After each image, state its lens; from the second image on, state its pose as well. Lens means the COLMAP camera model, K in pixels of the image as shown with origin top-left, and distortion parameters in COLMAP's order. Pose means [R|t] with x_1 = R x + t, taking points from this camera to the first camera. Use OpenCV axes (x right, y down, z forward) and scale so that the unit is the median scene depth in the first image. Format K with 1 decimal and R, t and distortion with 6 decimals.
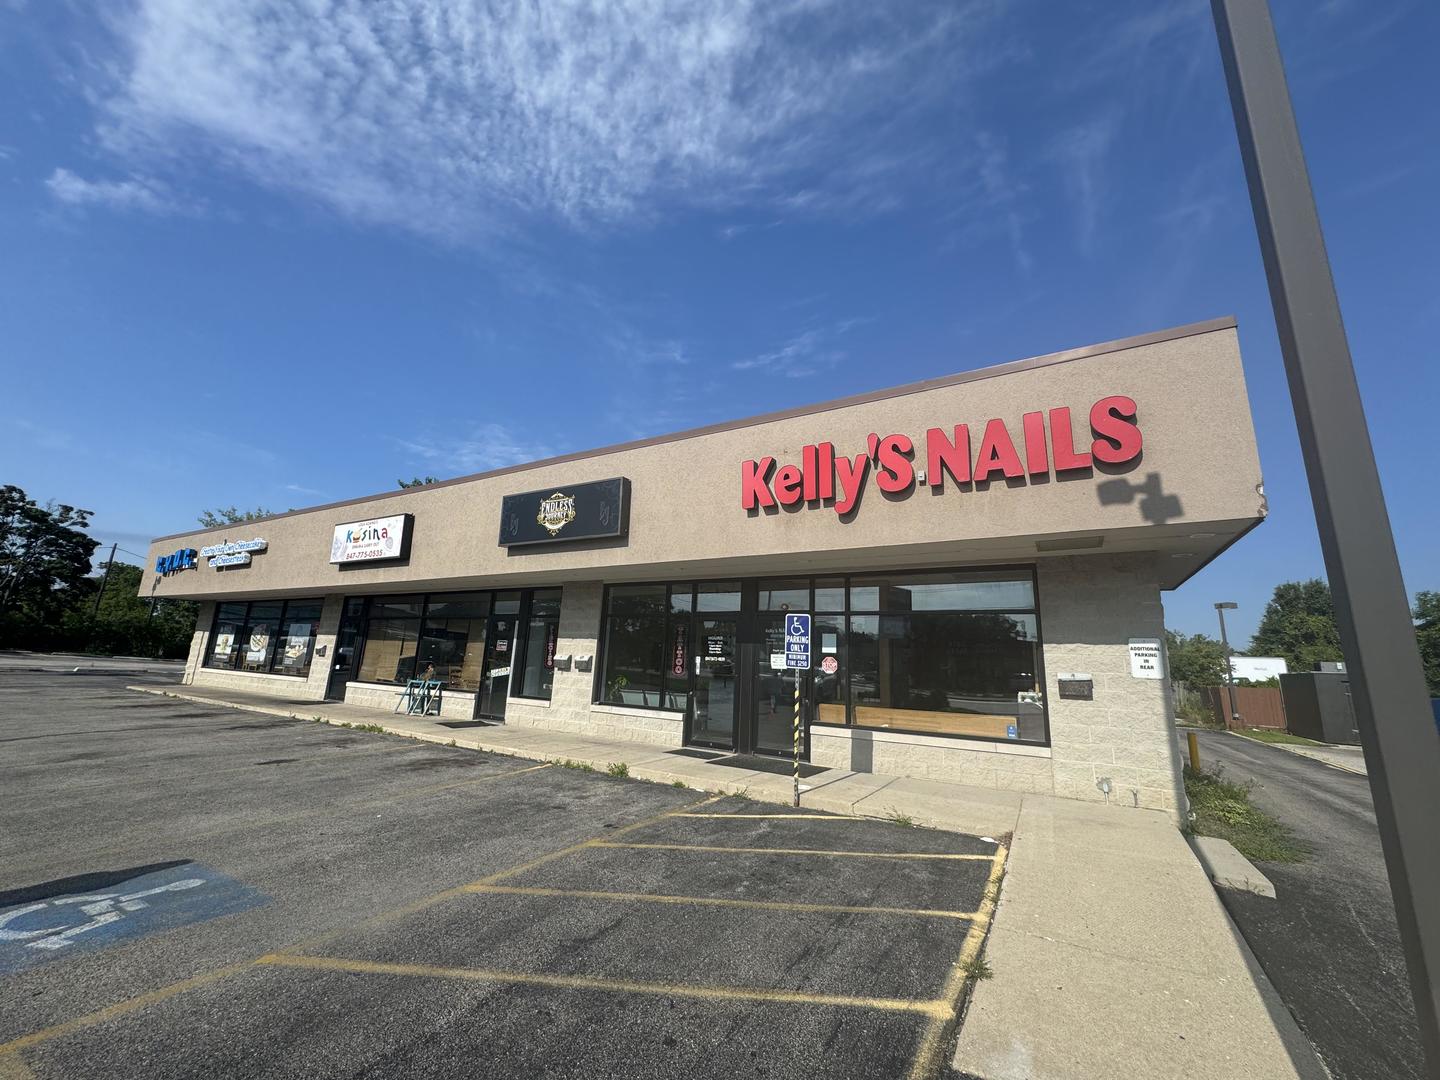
lens RADIAL K [[575.7, 0, 720.0], [0, 575.7, 540.0], [0, 0, 1]] dist [-0.002786, 0.000430]
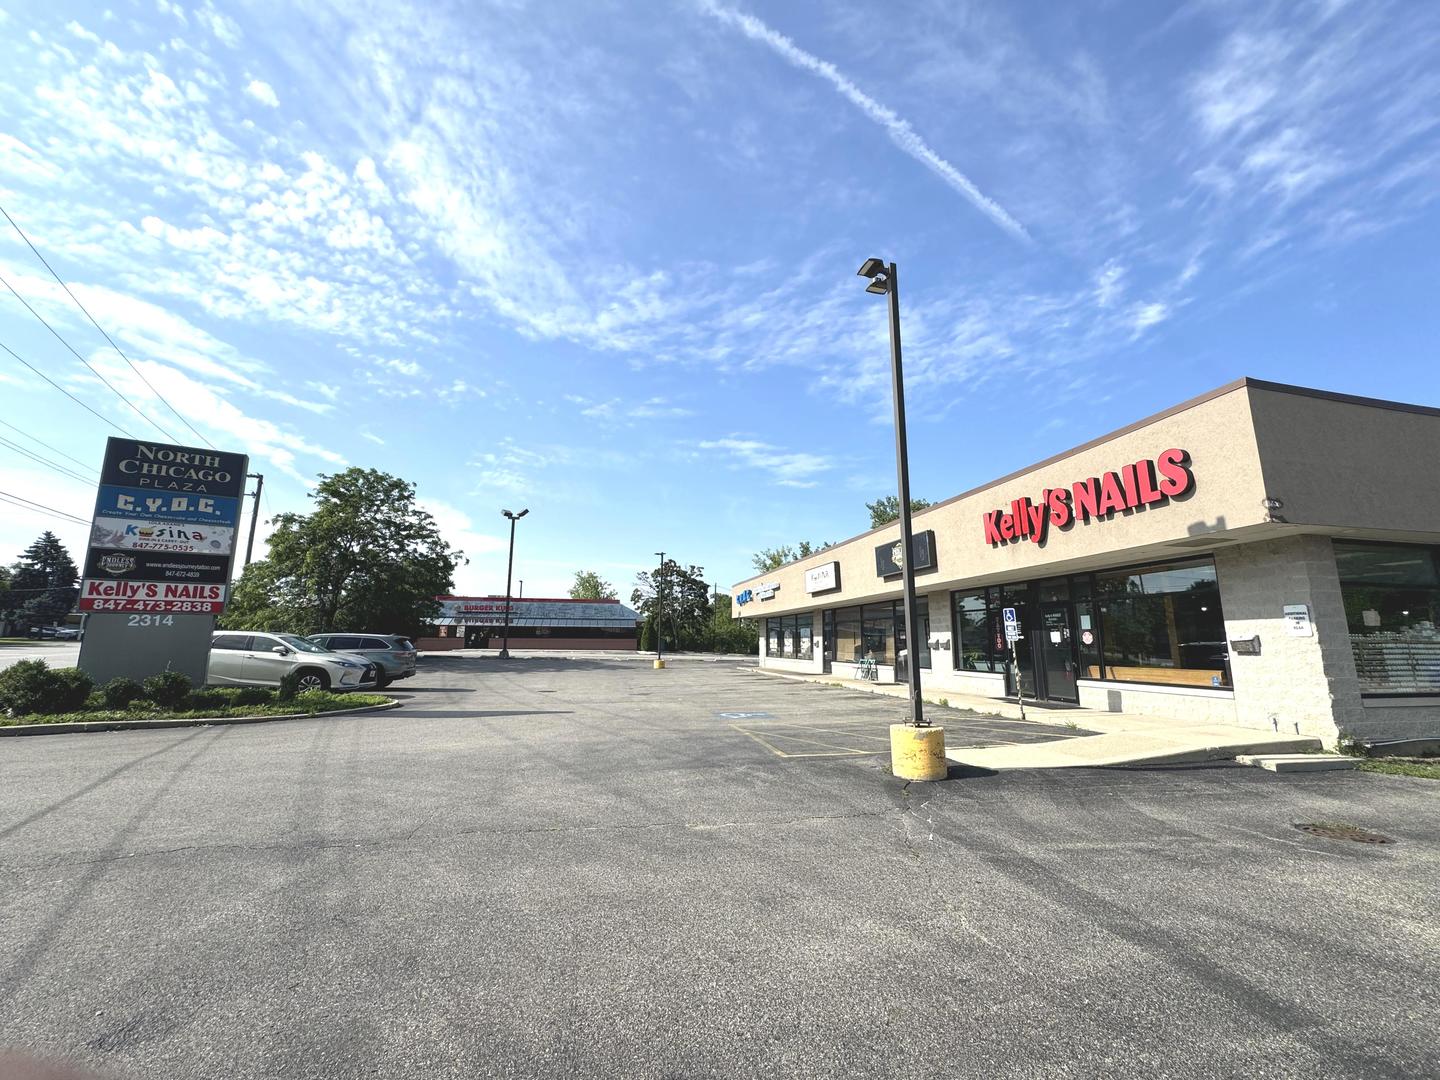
lens RADIAL K [[575.7, 0, 720.0], [0, 575.7, 540.0], [0, 0, 1]] dist [-0.002786, 0.000430]
pose [[0.685475, -0.166792, -0.708734, 0.624799], [0.177359, 0.982337, -0.059642, -0.094702], [0.706164, -0.084817, 0.702950, -0.613627]]
